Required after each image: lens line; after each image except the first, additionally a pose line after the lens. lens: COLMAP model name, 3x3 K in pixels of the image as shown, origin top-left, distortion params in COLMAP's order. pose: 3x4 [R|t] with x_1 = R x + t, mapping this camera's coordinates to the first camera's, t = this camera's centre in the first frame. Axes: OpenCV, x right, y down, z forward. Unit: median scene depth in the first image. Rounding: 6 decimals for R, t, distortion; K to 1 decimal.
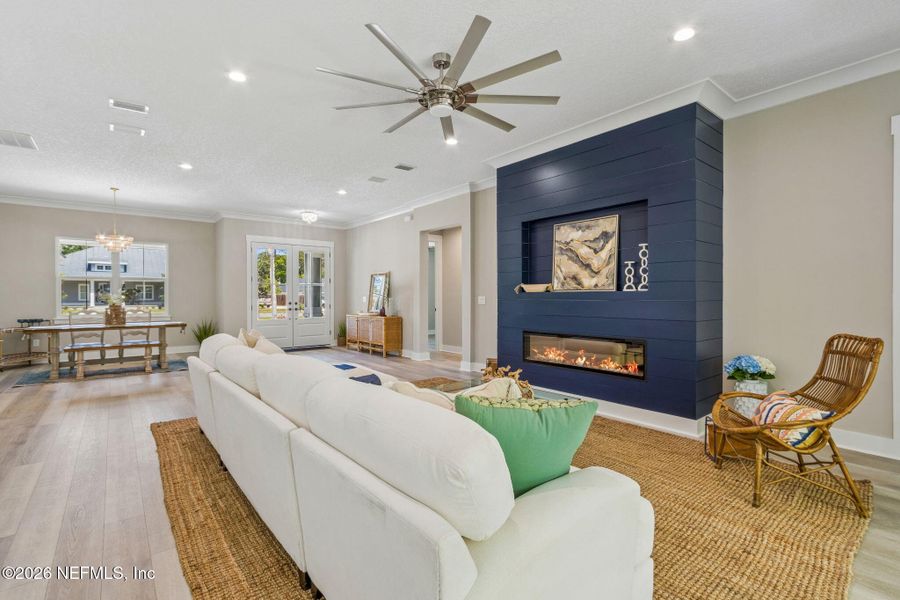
lens RADIAL K [[413.6, 0, 447.0], [0, 413.6, 299.7], [0, 0, 1]] dist [-0.003039, -0.000567]
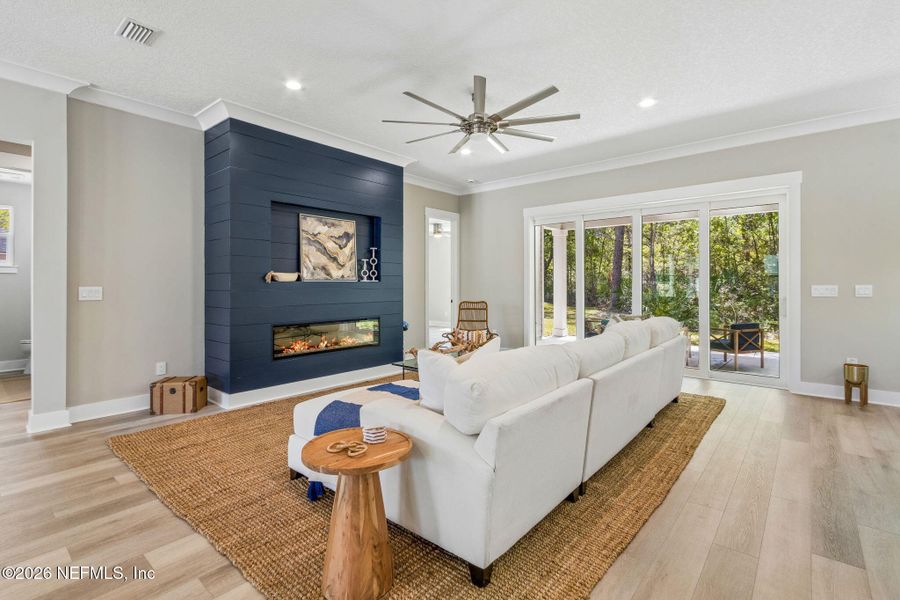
lens RADIAL K [[418.6, 0, 442.2], [0, 418.6, 286.3], [0, 0, 1]] dist [0.002518, -0.000607]
pose [[-0.172865, -0.001326, 0.984945, -0.534504], [0.011546, 0.999928, 0.003373, -0.004433], [-0.984878, 0.011955, -0.172837, 0.574317]]
